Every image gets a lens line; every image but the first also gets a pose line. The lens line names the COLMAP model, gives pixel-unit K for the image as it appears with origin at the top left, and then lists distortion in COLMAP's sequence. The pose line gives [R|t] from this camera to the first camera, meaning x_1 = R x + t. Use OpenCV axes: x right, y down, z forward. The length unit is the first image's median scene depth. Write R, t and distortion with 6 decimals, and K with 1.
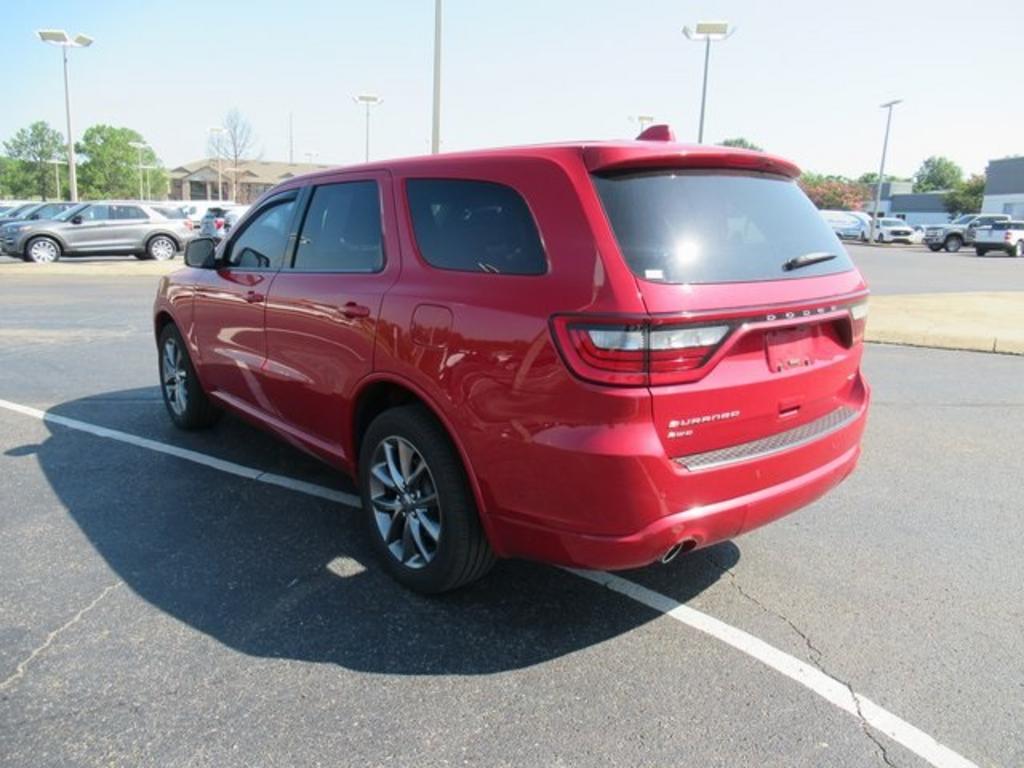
lens RADIAL K [[754.1, 0, 503.2], [0, 754.1, 385.9], [0, 0, 1]] dist [-0.004978, -0.003298]
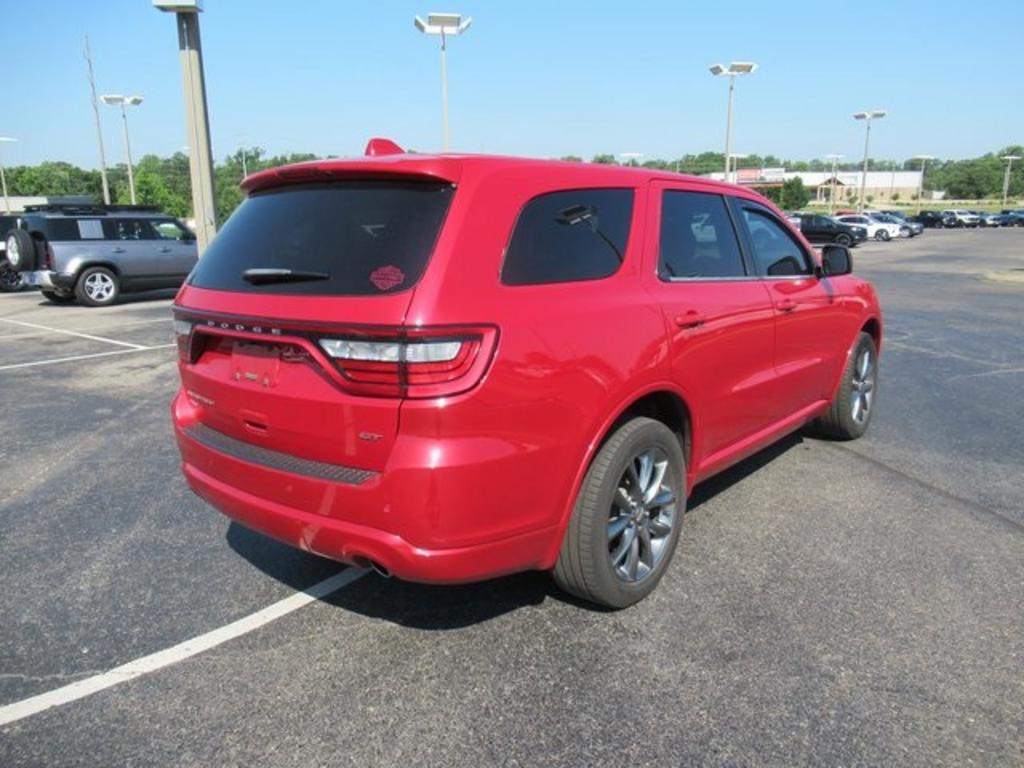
lens RADIAL K [[754.1, 0, 506.2], [0, 754.1, 383.6], [0, 0, 1]] dist [-0.004978, -0.003298]
pose [[0.189564, 0.186330, -0.964026, 0.474418], [-0.196151, 0.969223, 0.148764, -0.079727], [0.962076, 0.160894, 0.220279, 0.371094]]
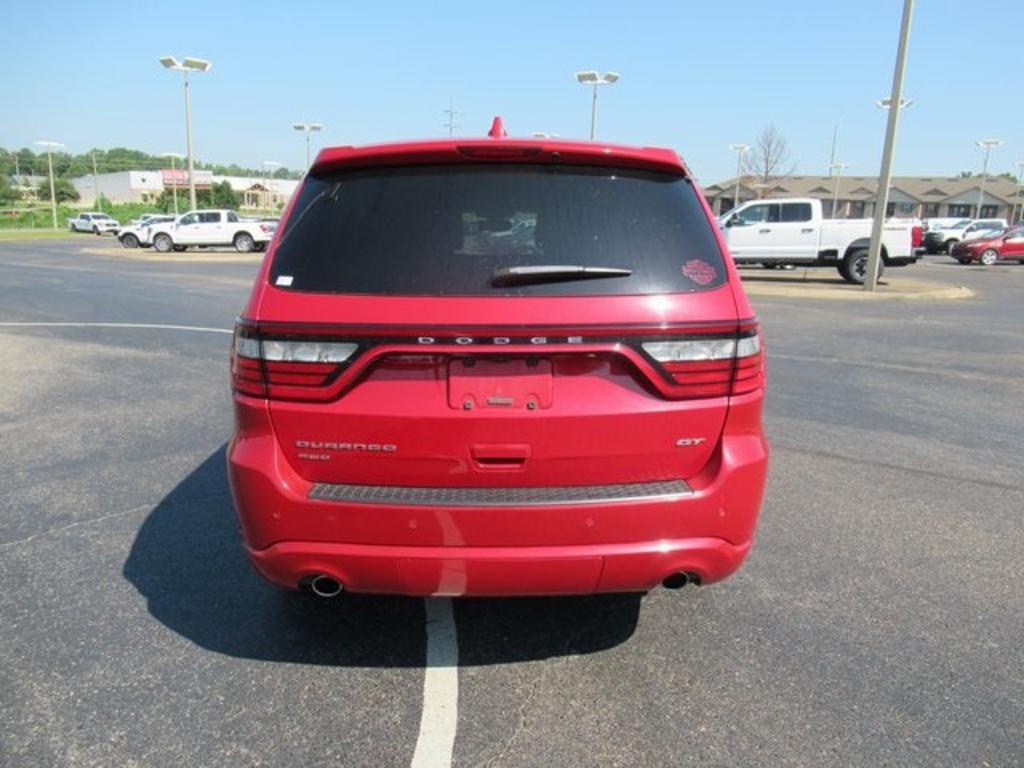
lens RADIAL K [[754.1, 0, 509.6], [0, 754.1, 383.5], [0, 0, 1]] dist [-0.004978, -0.003298]
pose [[0.788469, 0.119594, -0.603335, 0.293275], [-0.133325, 0.990824, 0.022167, -0.023107], [0.600451, 0.062962, 0.797179, 0.123170]]
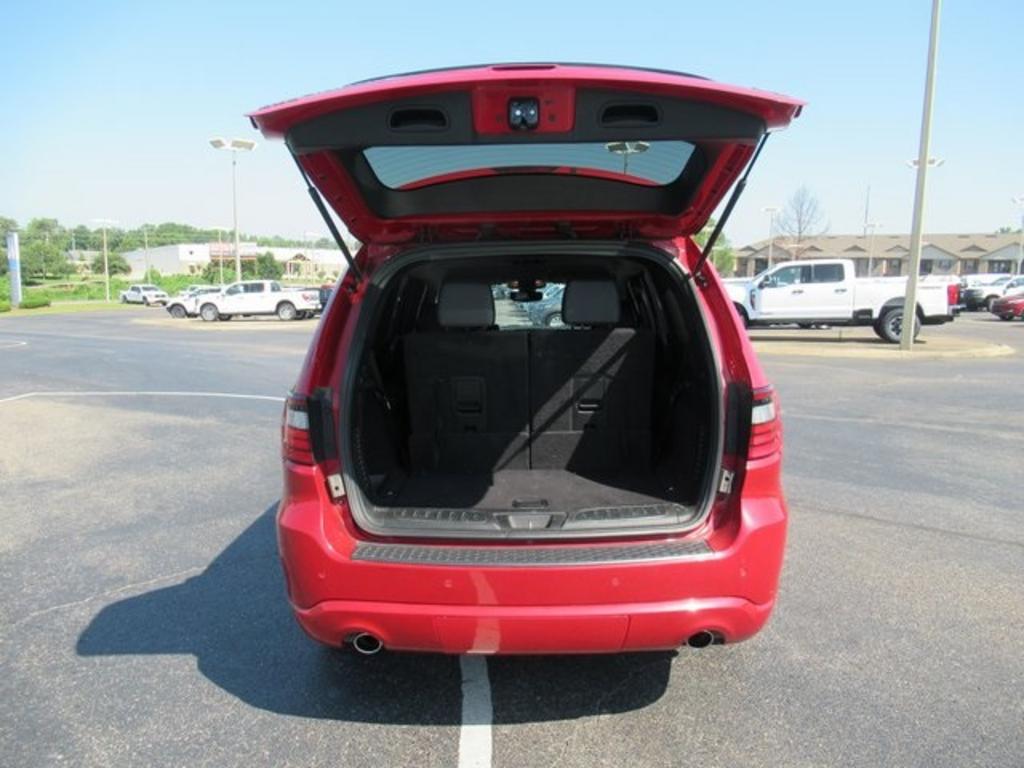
lens RADIAL K [[754.1, 0, 509.6], [0, 754.1, 385.8], [0, 0, 1]] dist [-0.004978, -0.003298]
pose [[0.759375, 0.061957, -0.647697, 0.308656], [-0.123962, 0.990999, -0.050540, -0.025812], [0.638736, 0.118669, 0.760220, 0.107925]]
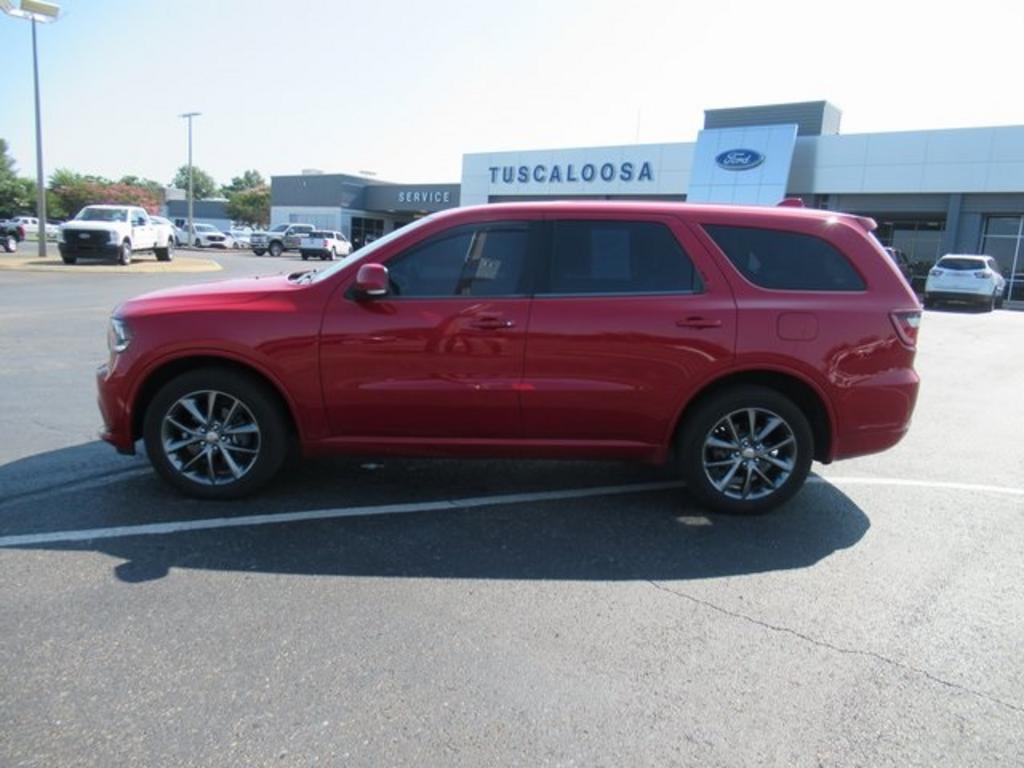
lens RADIAL K [[754.1, 0, 510.9], [0, 754.1, 382.5], [0, 0, 1]] dist [-0.004978, -0.003298]
pose [[0.609301, -0.132784, 0.781742, -0.078547], [0.138699, 0.988527, 0.059804, -0.006670], [-0.780715, 0.071988, 0.620727, 0.024184]]
